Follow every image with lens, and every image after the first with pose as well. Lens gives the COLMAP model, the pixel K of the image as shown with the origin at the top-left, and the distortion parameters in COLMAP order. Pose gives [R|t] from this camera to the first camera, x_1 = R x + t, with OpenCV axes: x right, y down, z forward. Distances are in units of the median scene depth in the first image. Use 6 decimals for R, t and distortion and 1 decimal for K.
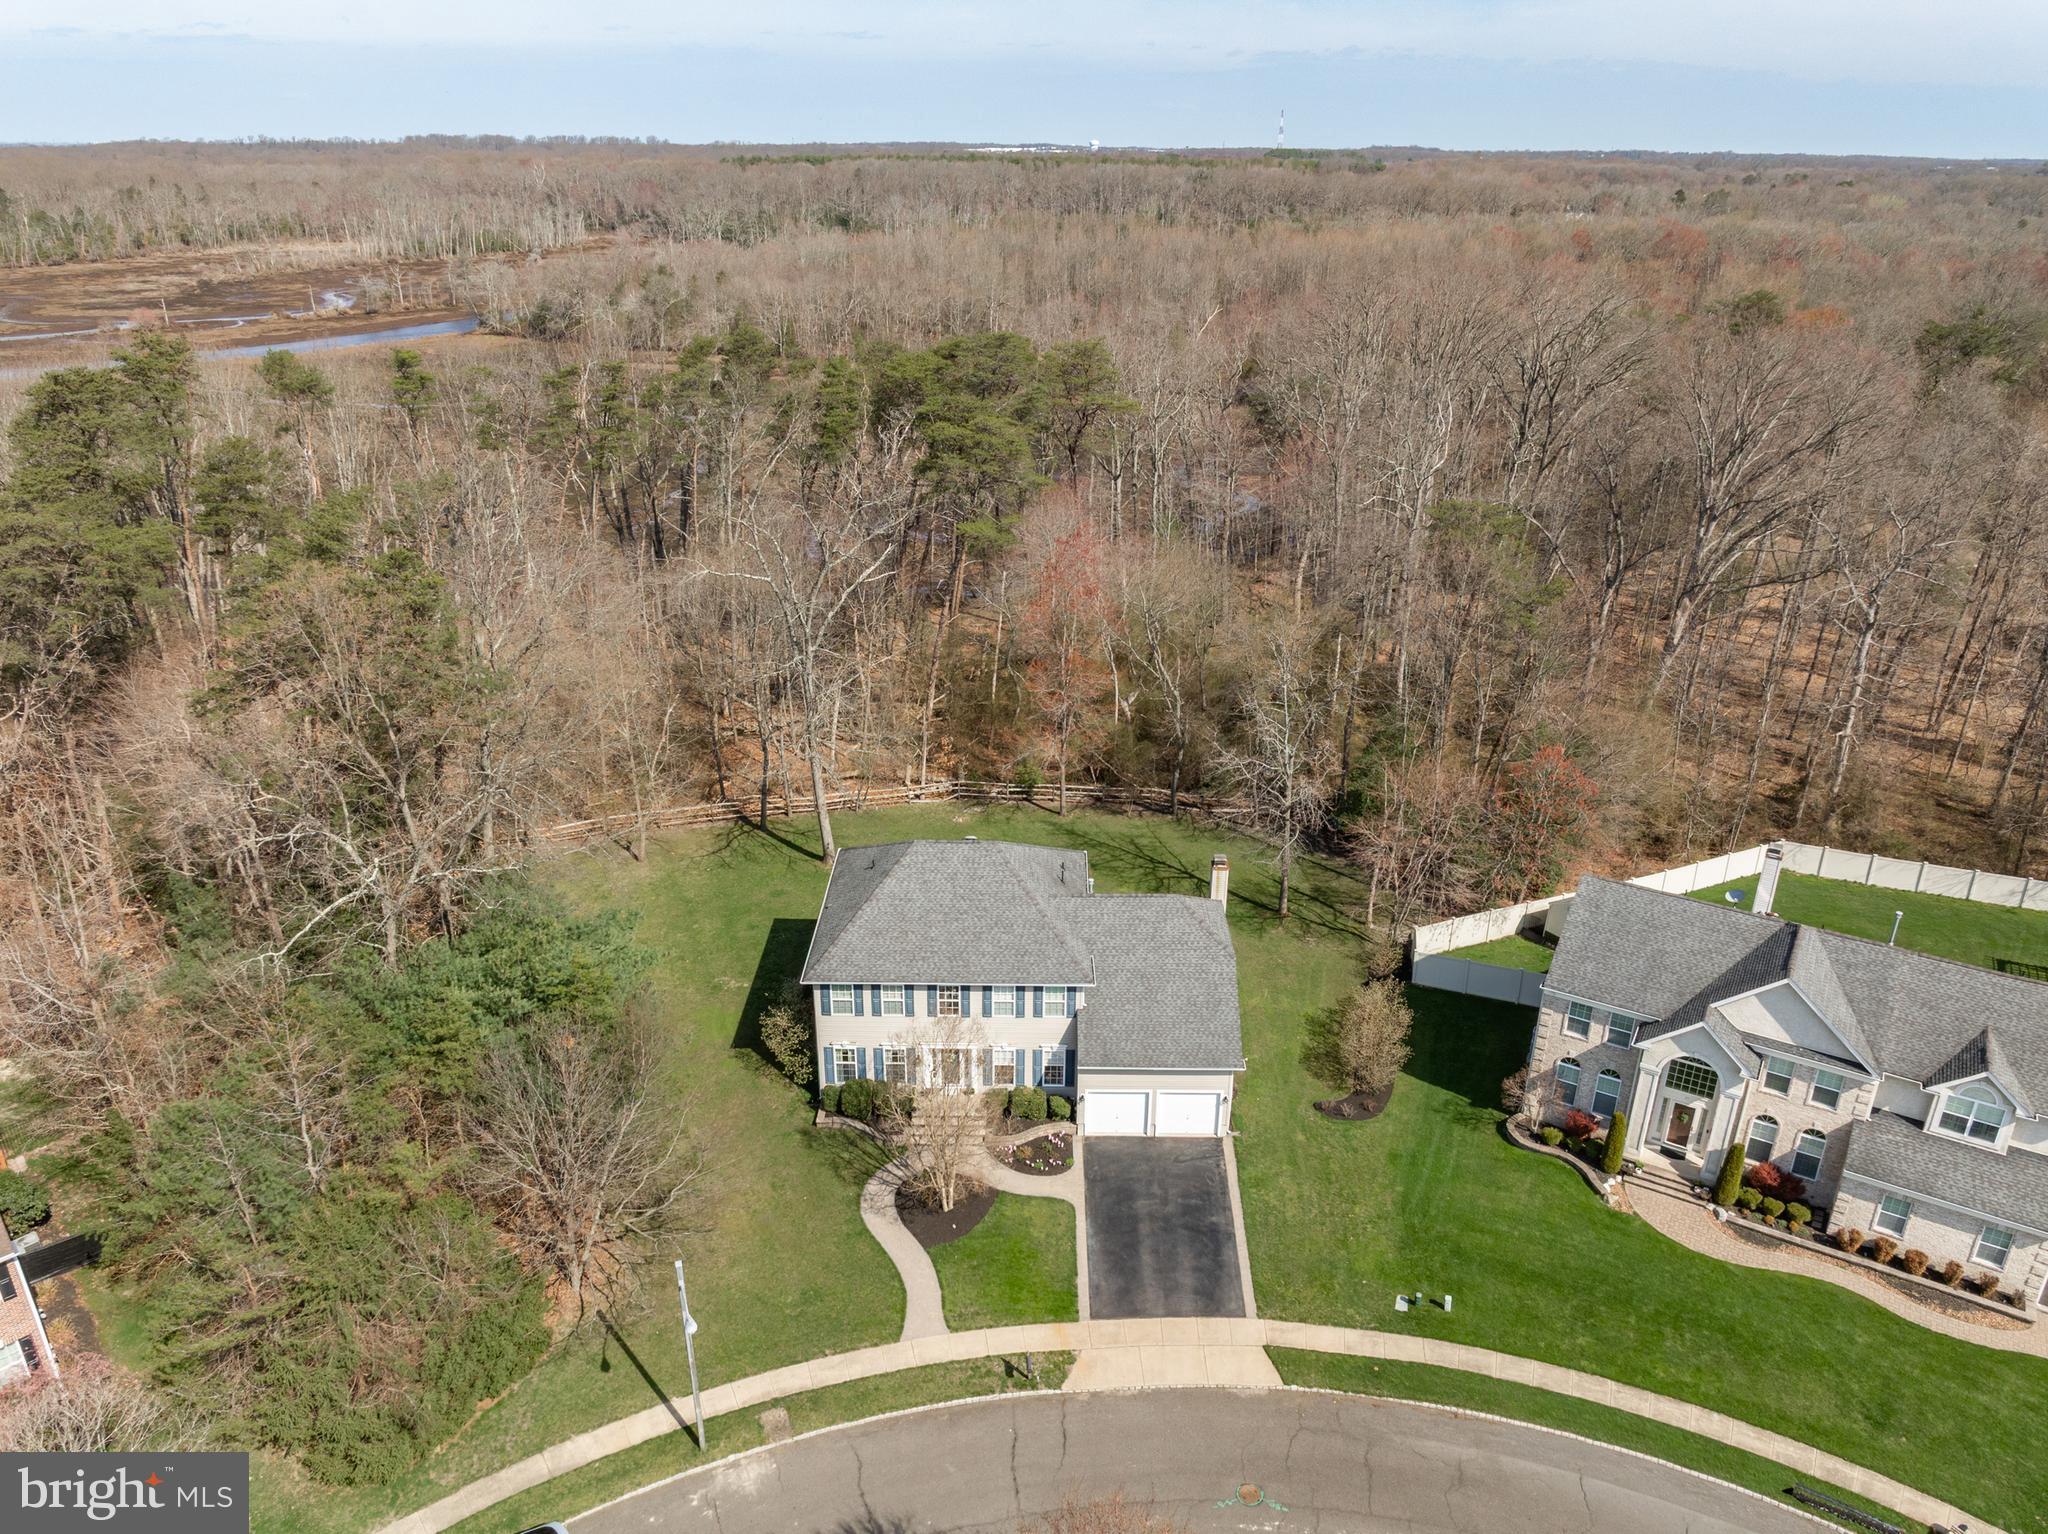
lens RADIAL K [[1456.3, 0, 1020.1], [0, 1456.3, 758.4], [0, 0, 1]] dist [-0.022518, 0.014512]
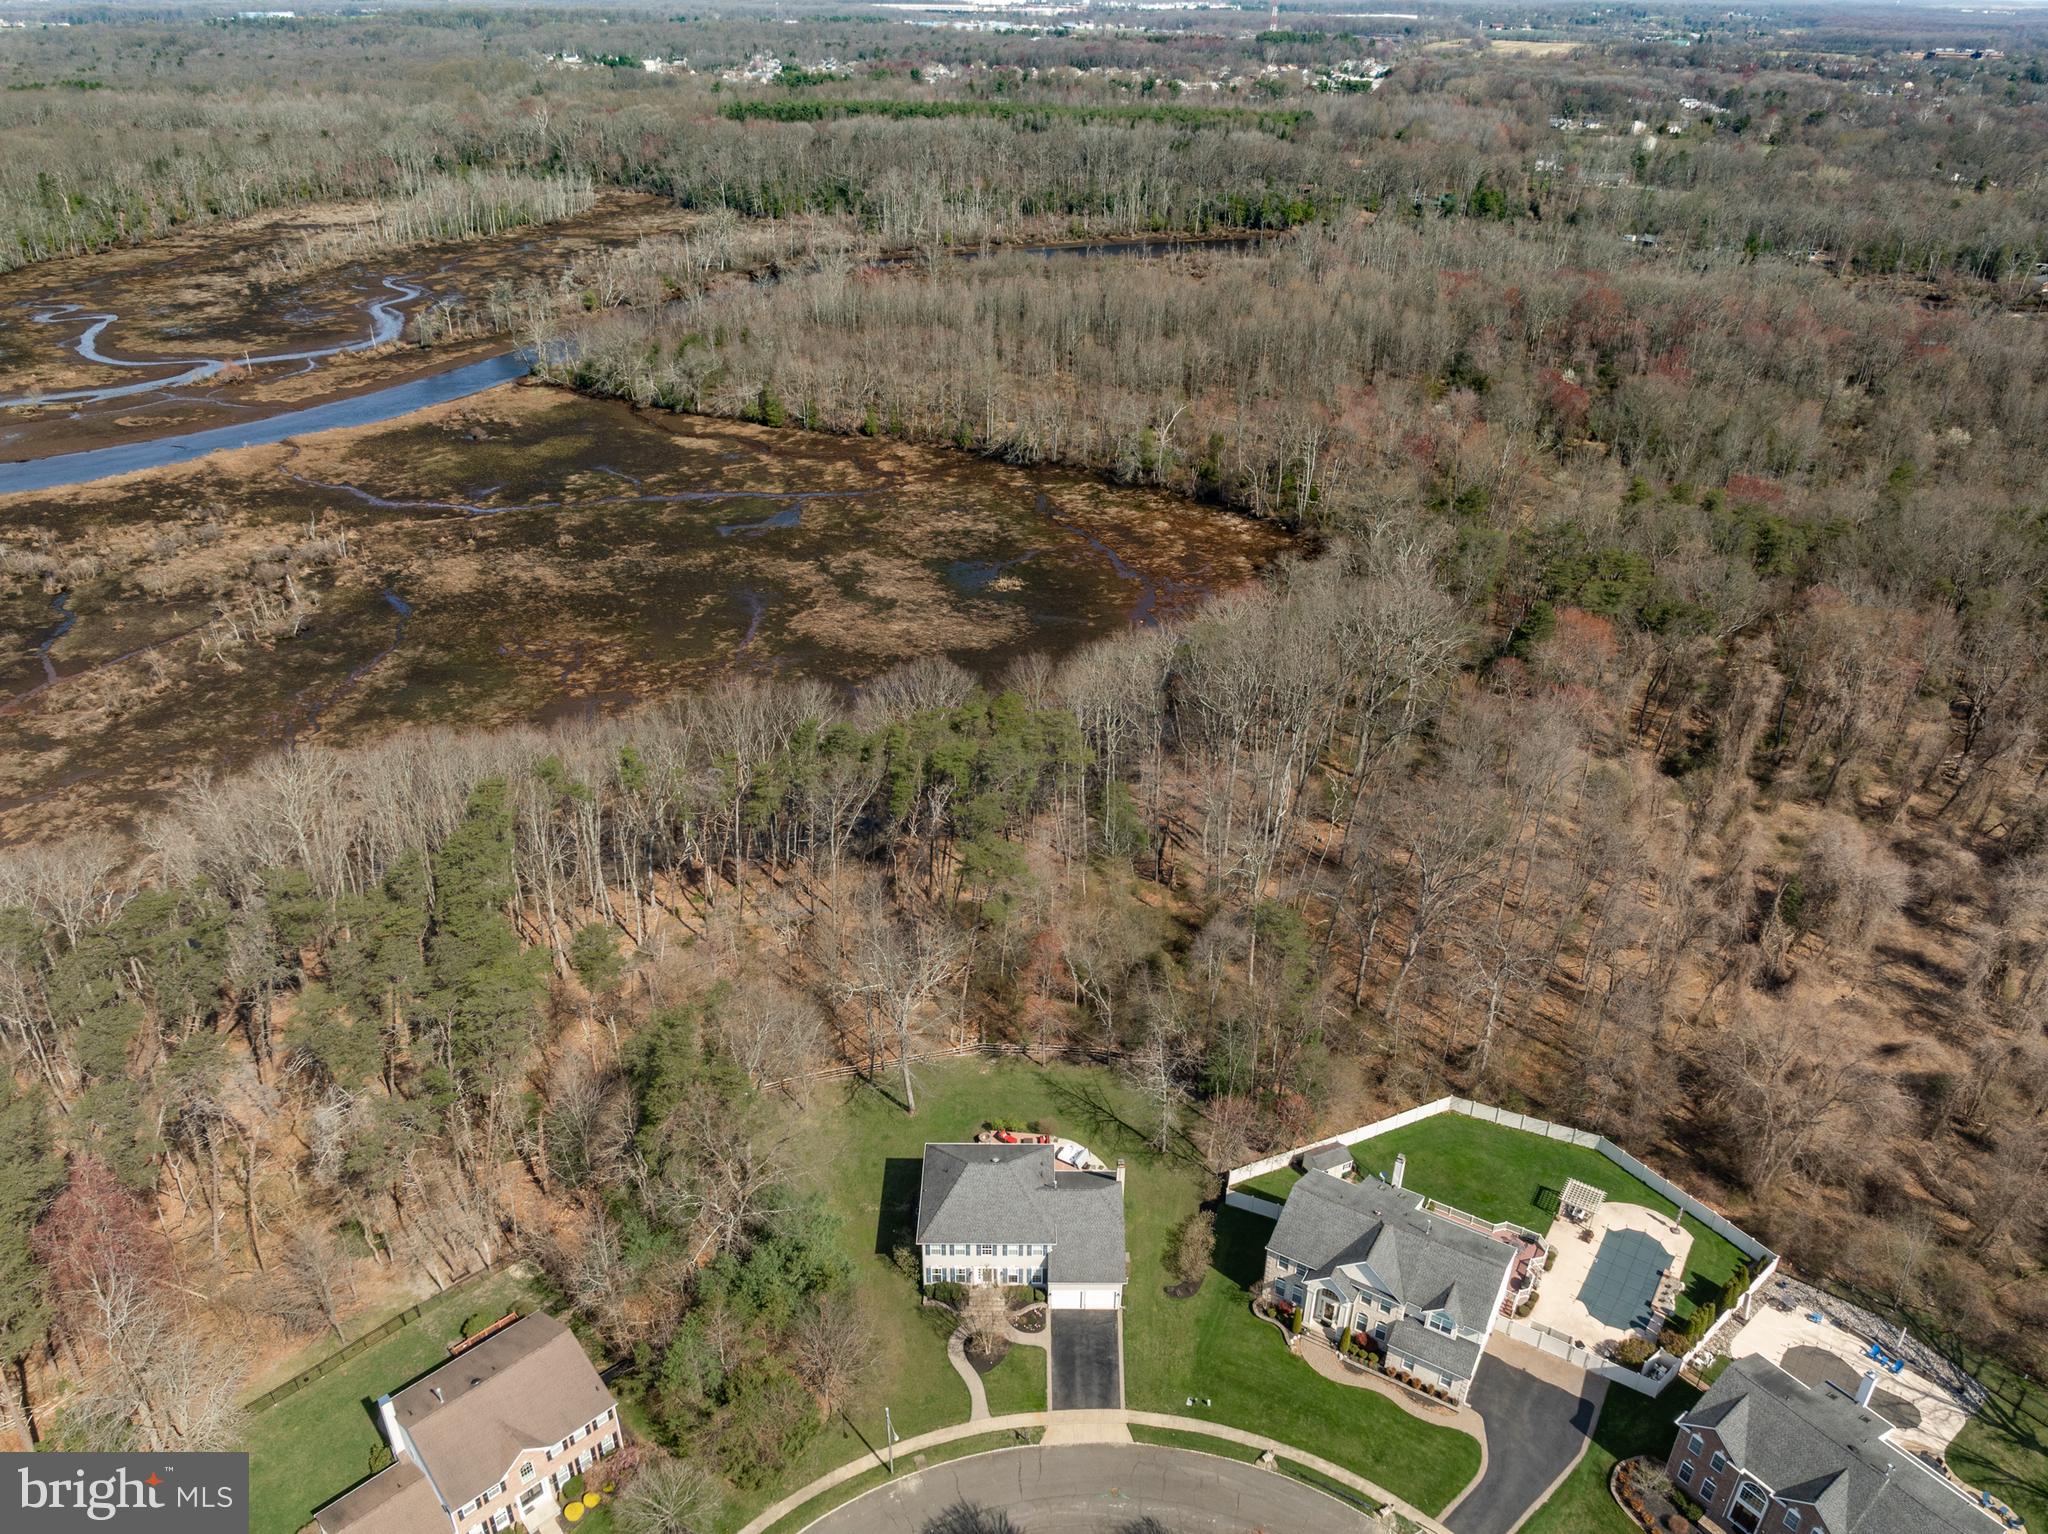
lens RADIAL K [[1456.3, 0, 1023.0], [0, 1456.3, 773.8], [0, 0, 1]] dist [-0.022518, 0.014512]
pose [[0.999958, -0.000790, 0.009083, -0.015946], [-0.000189, 0.994222, 0.107339, -0.763783], [-0.009115, -0.107336, 0.994181, -1.039956]]
